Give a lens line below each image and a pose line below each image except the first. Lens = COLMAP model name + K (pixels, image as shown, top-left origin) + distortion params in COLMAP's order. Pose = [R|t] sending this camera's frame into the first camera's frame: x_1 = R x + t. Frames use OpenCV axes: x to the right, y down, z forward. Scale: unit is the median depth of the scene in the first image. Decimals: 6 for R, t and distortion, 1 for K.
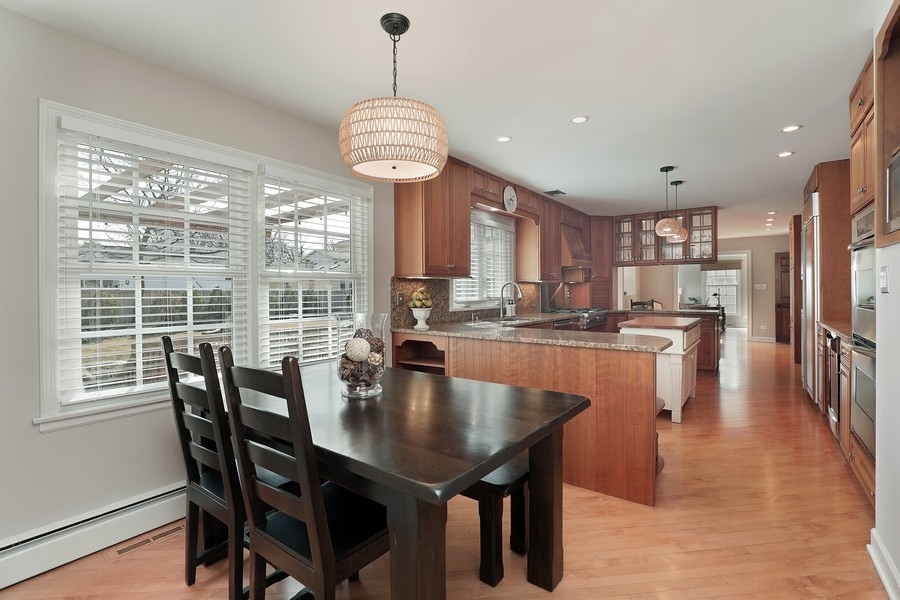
lens RADIAL K [[415.7, 0, 451.9], [0, 415.7, 294.1], [0, 0, 1]] dist [-0.012067, 0.001083]
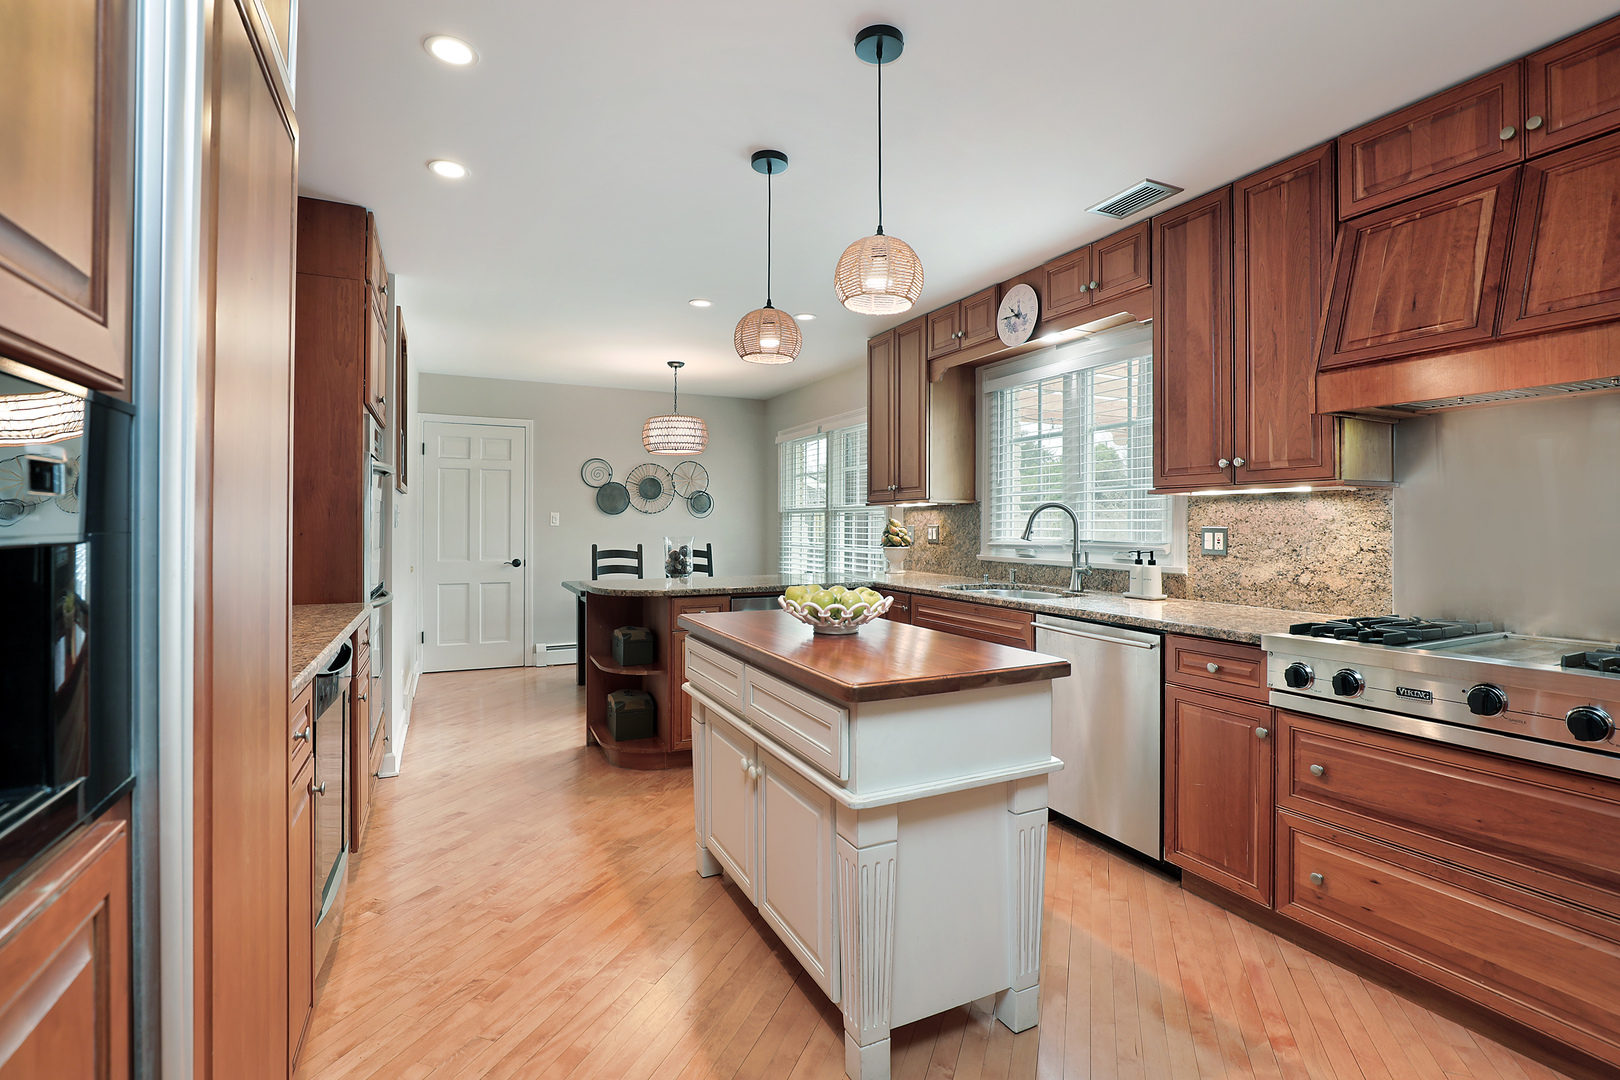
lens RADIAL K [[748.2, 0, 812.9], [0, 748.2, 525.9], [0, 0, 1]] dist [-0.012067, 0.001083]
pose [[-0.461802, 0.004374, -0.886972, 1.584111], [-0.011014, 0.999882, 0.010665, -0.021043], [0.886914, 0.014694, -0.461700, 2.010520]]
